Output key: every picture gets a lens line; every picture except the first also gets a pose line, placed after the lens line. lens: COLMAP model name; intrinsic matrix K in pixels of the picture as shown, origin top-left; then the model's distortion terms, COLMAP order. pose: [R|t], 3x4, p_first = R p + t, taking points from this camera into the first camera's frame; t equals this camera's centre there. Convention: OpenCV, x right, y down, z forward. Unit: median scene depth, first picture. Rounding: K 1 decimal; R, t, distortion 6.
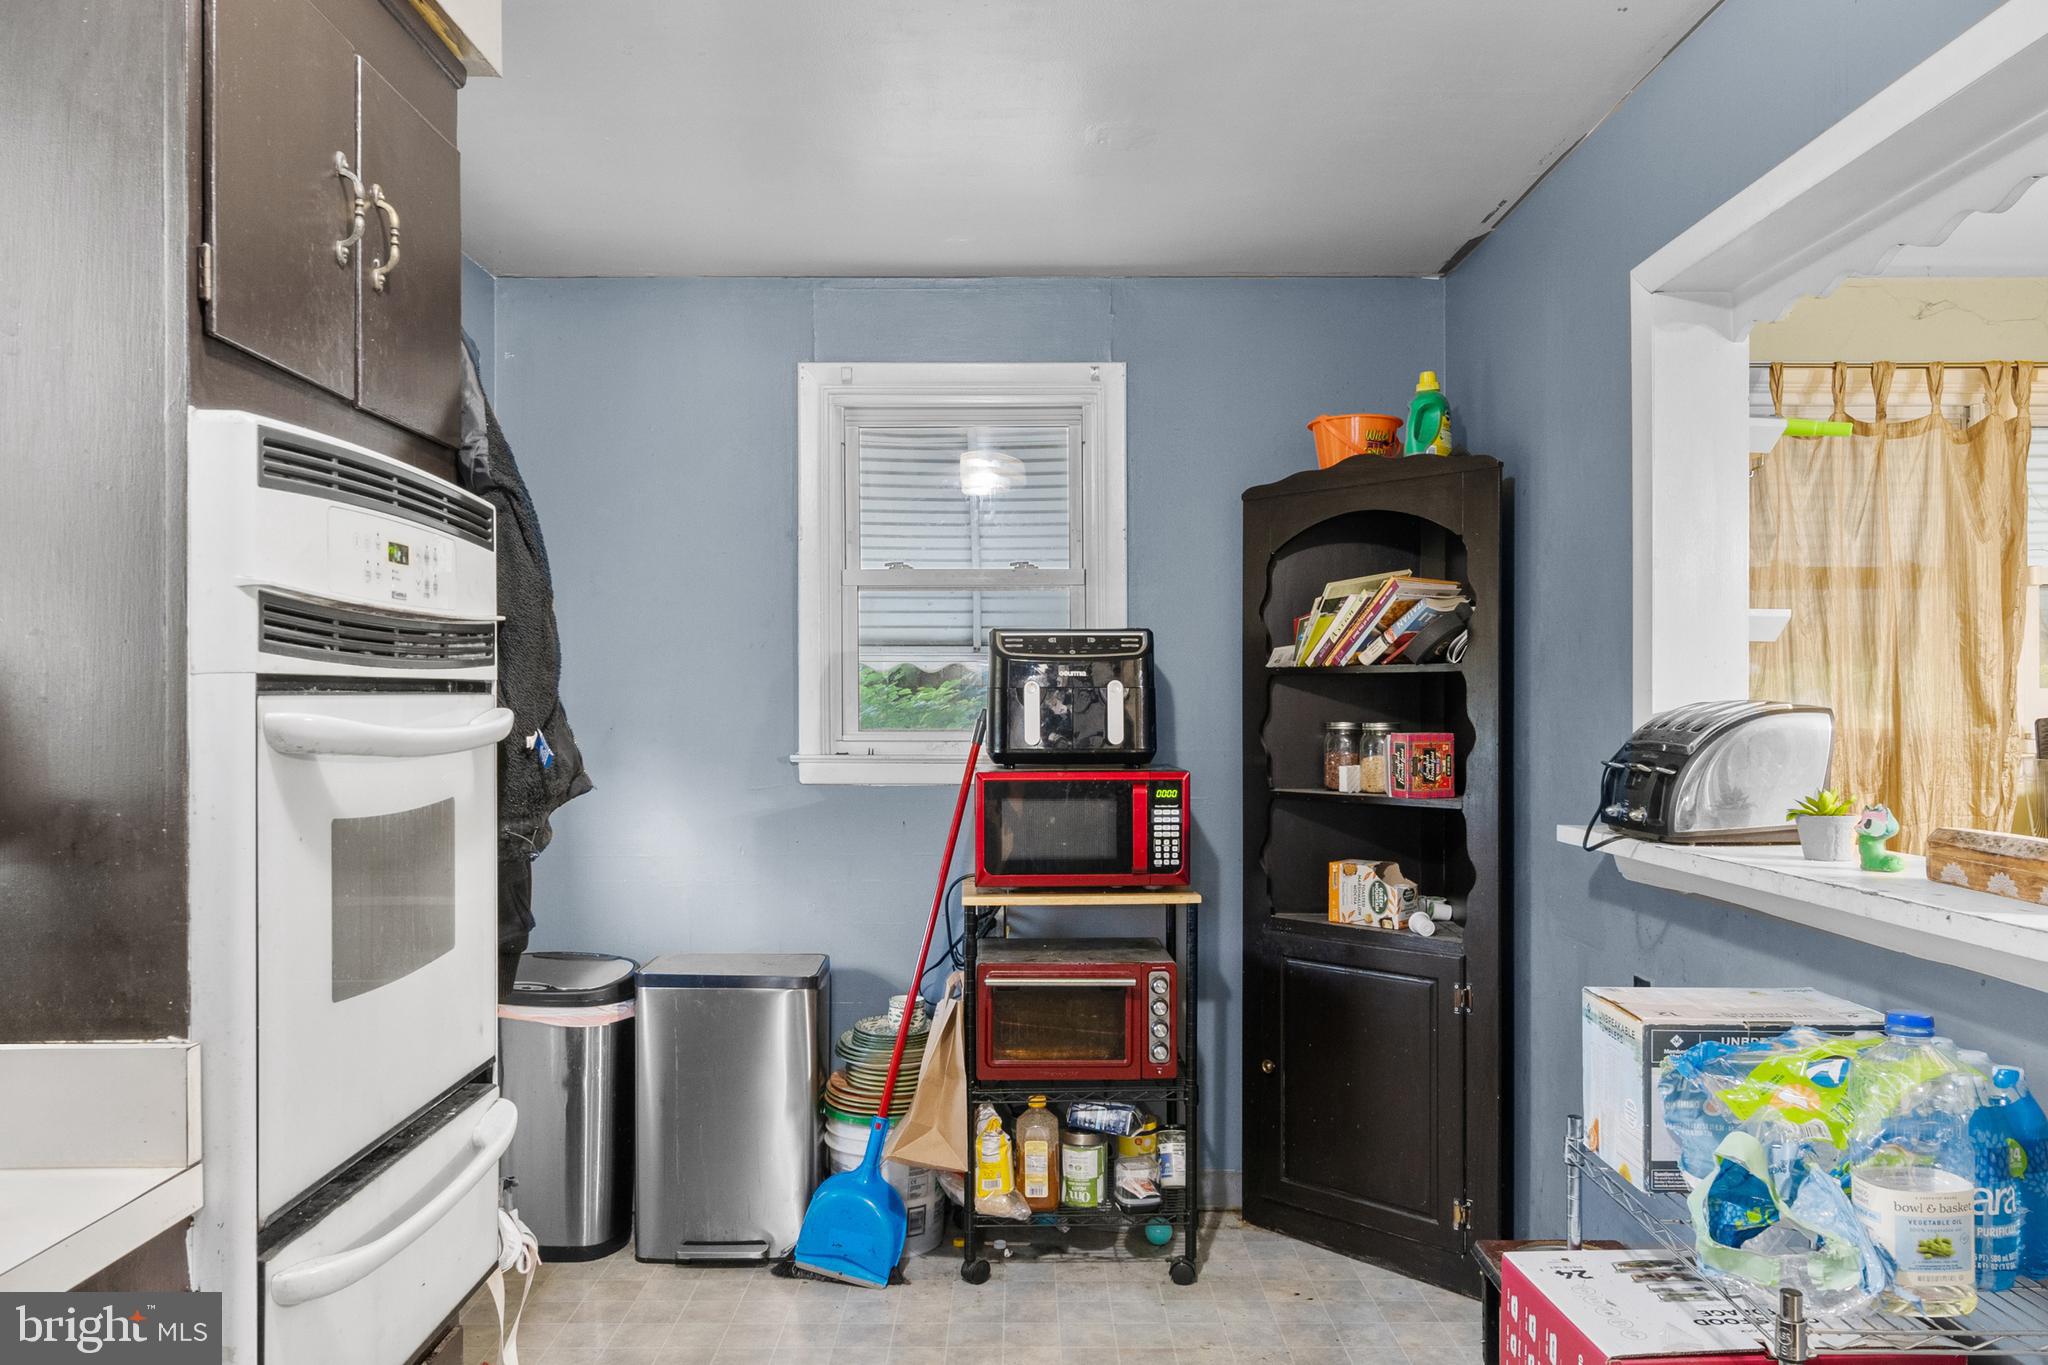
lens RADIAL K [[1443.0, 0, 1026.4], [0, 1443.0, 705.7], [0, 0, 1]] dist [-0.001215, -0.000072]
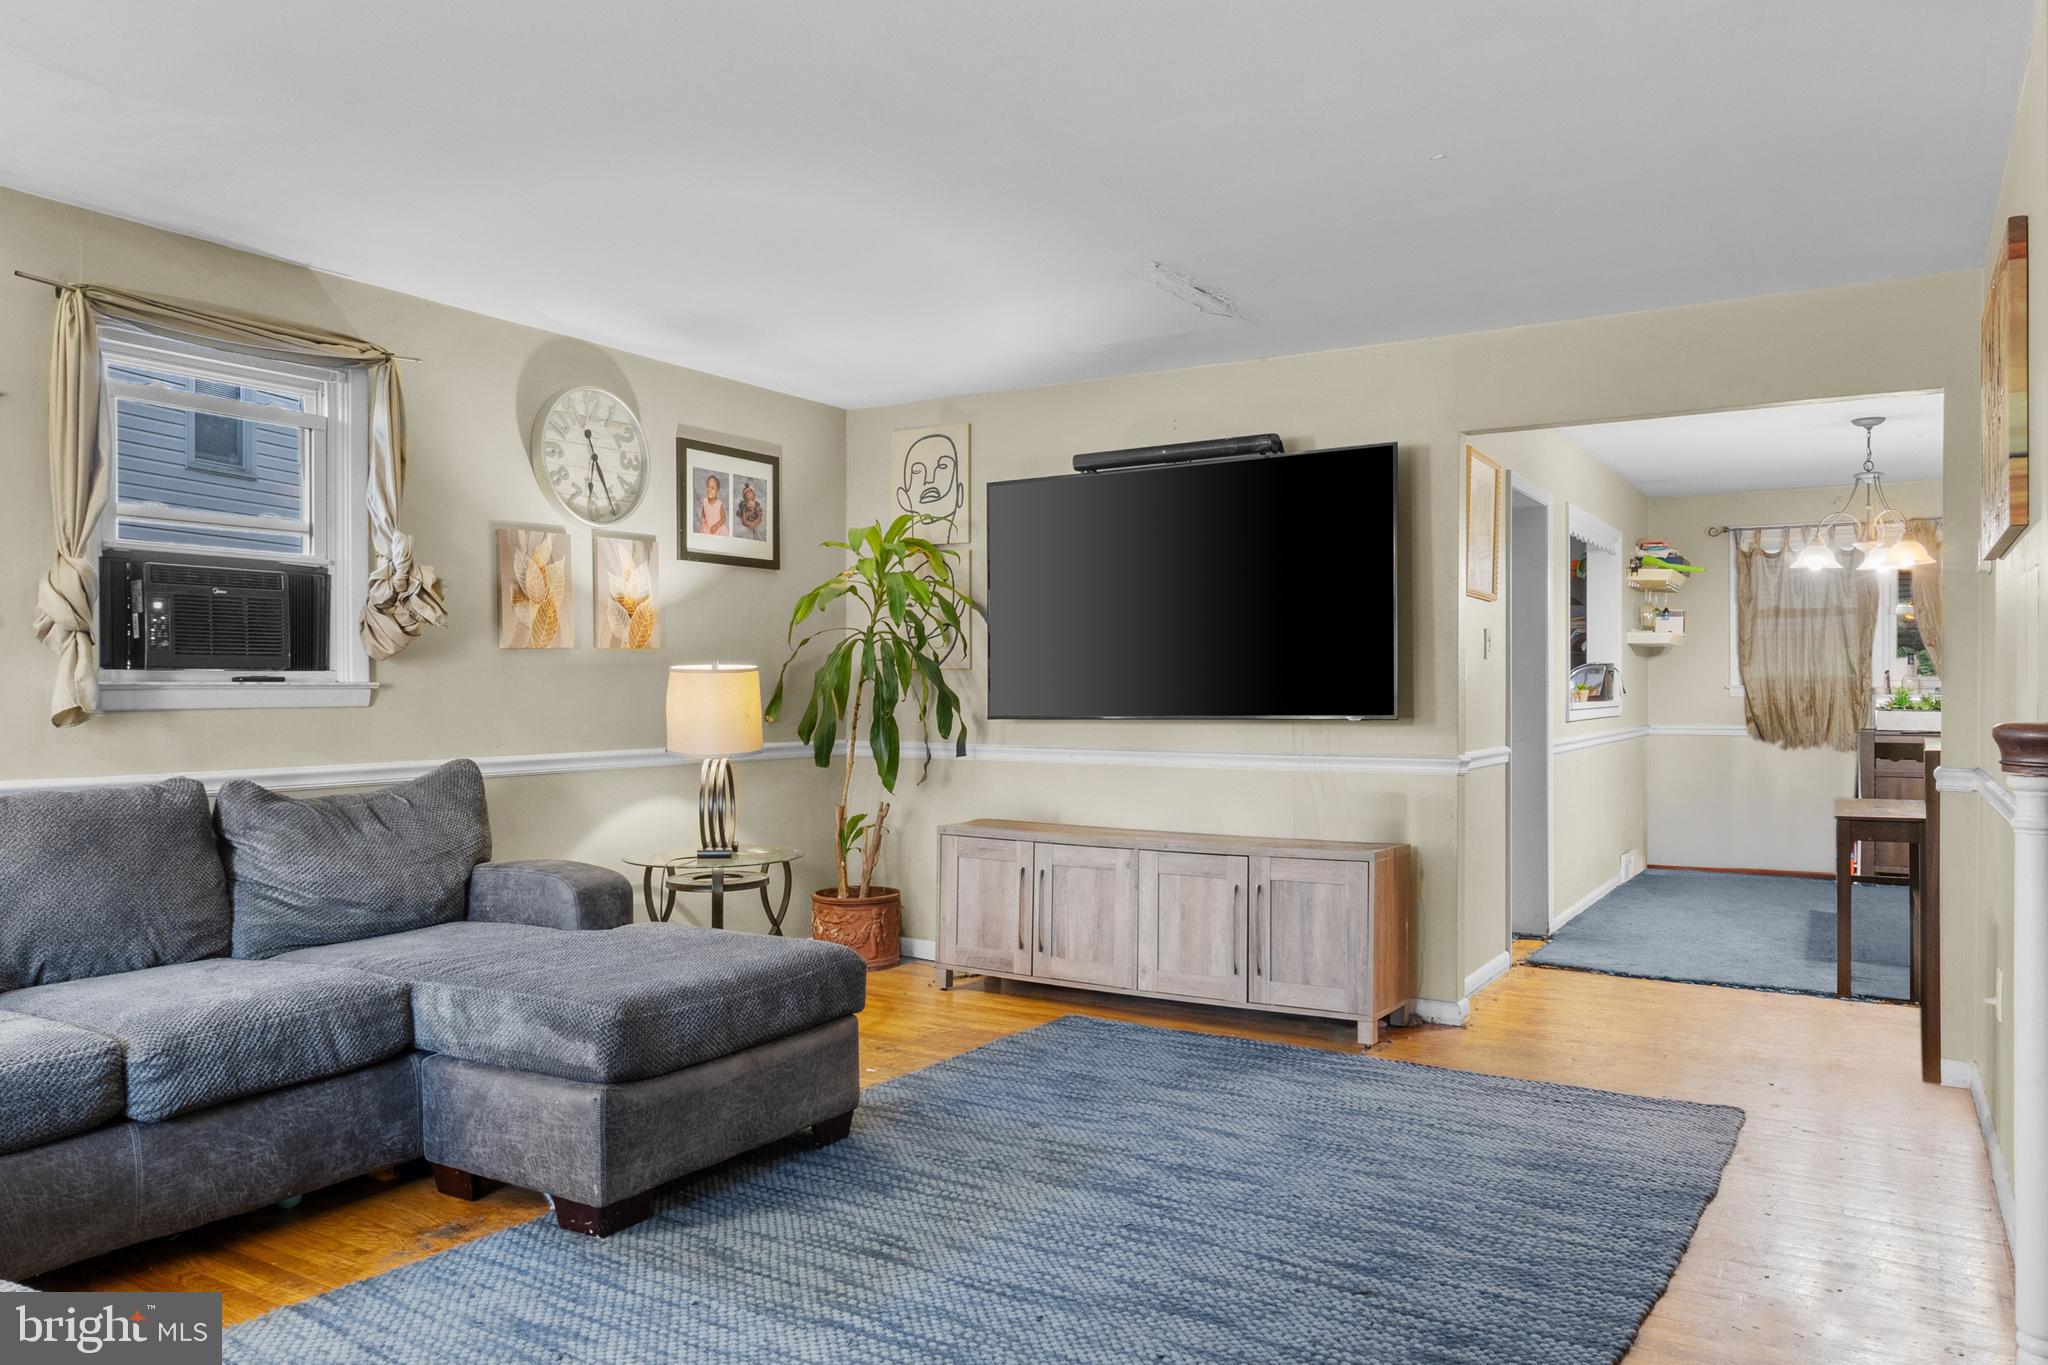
lens RADIAL K [[1472.4, 0, 1010.1], [0, 1472.4, 686.1], [0, 0, 1]] dist [-0.003218, 0.003070]
pose [[0.851949, 0.002264, -0.523620, 0.838800], [-0.003805, 0.999991, -0.001868, 0.048539], [0.523611, 0.003584, 0.851950, -2.037120]]
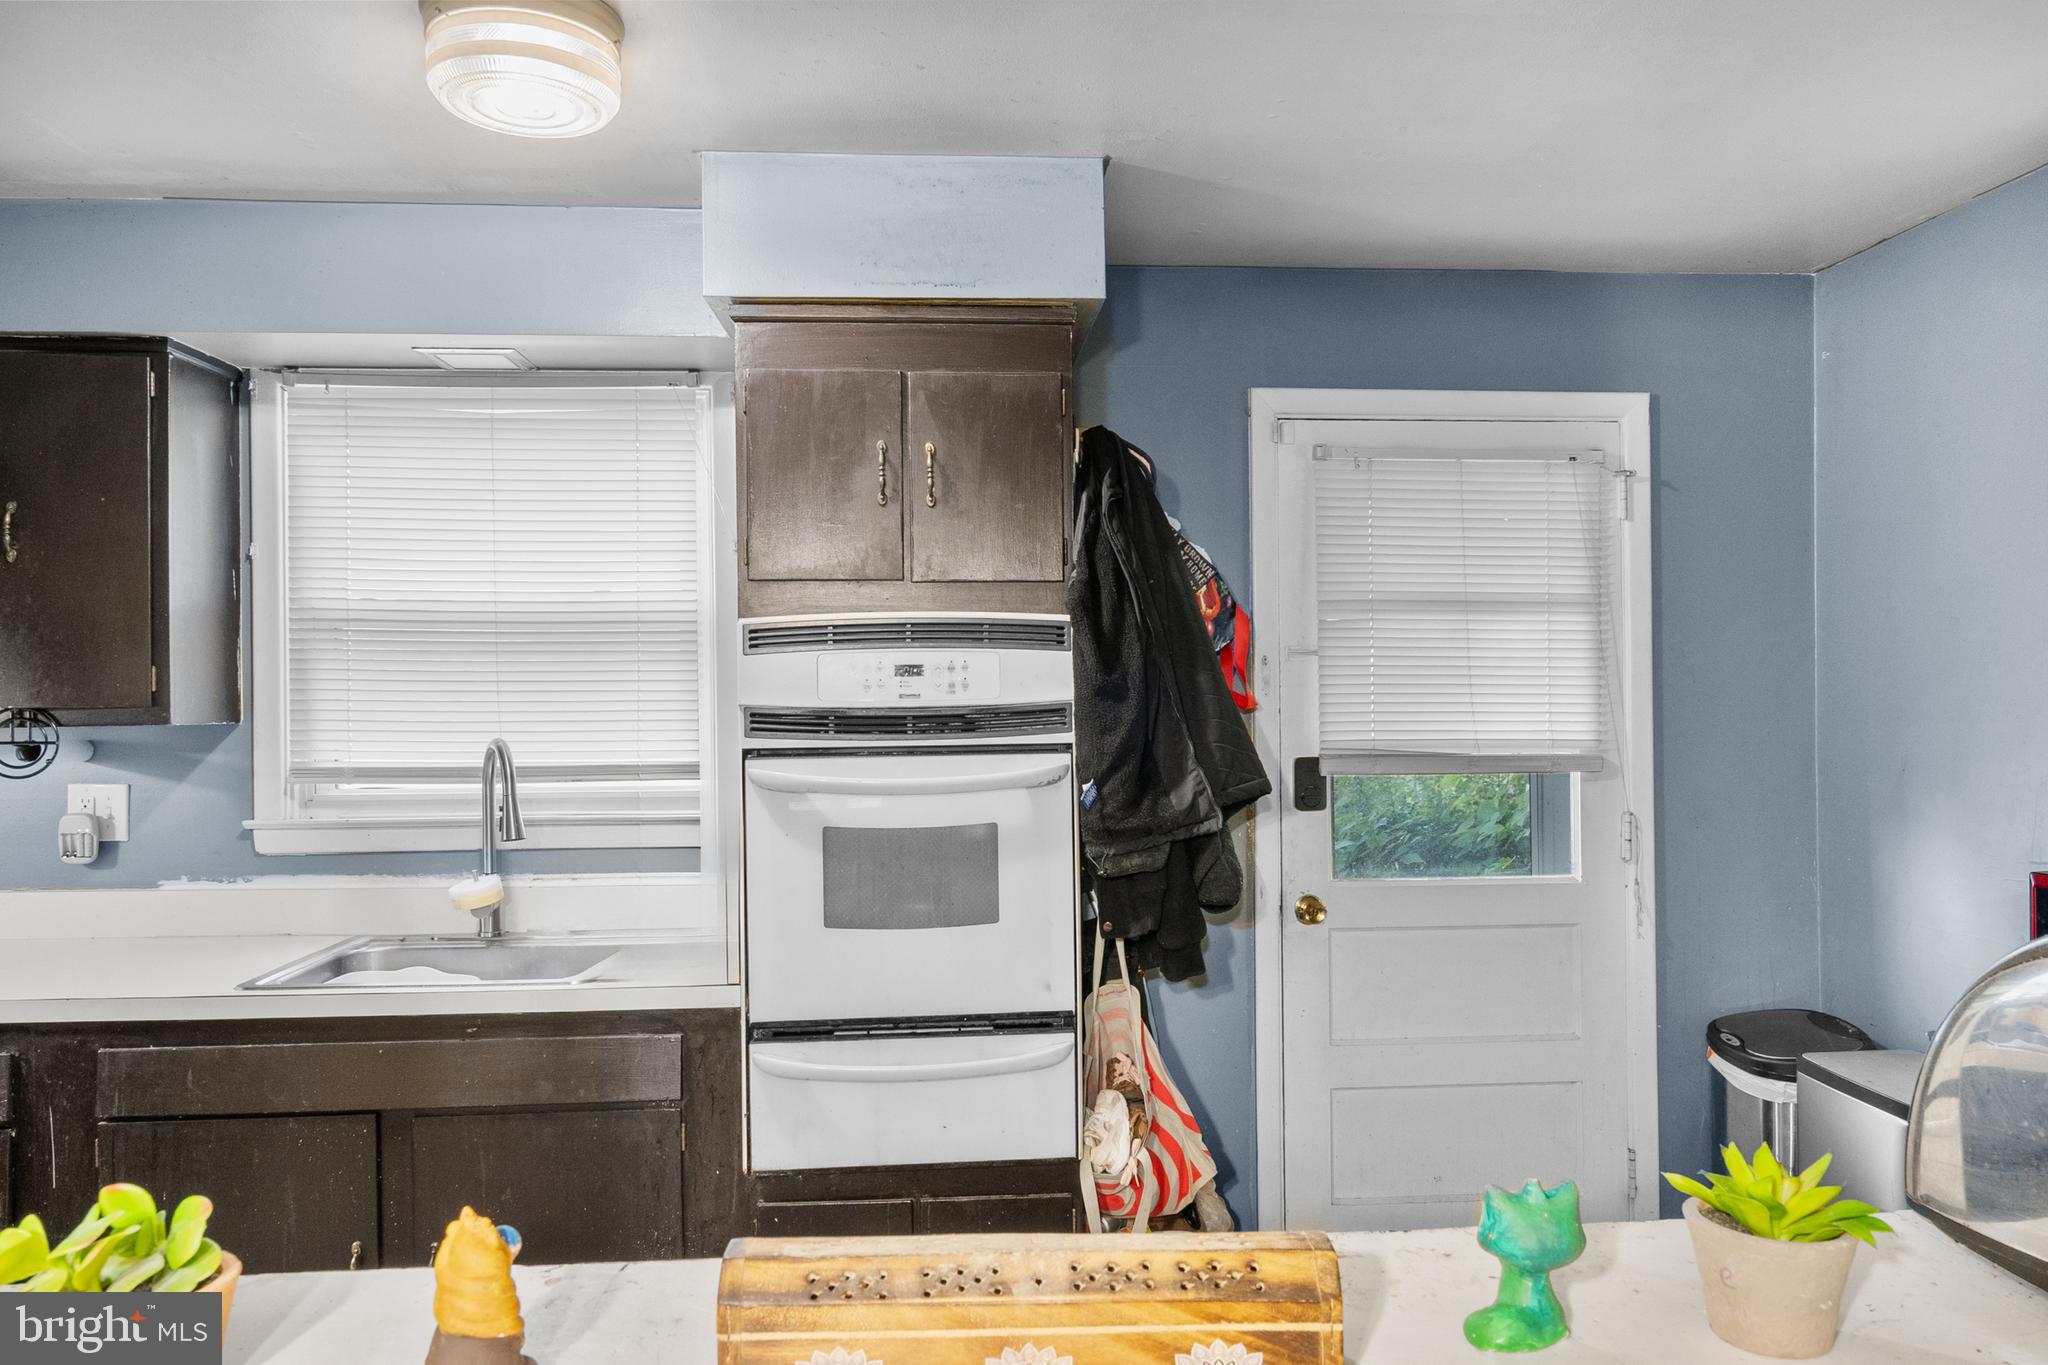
lens RADIAL K [[1435.5, 0, 1032.2], [0, 1435.5, 690.3], [0, 0, 1]] dist [-0.002893, 0.002849]
pose [[0.069710, 0.002949, -0.997563, 0.582478], [0.006885, 0.999970, 0.003437, -0.042316], [0.997544, -0.007108, 0.069687, 0.495573]]
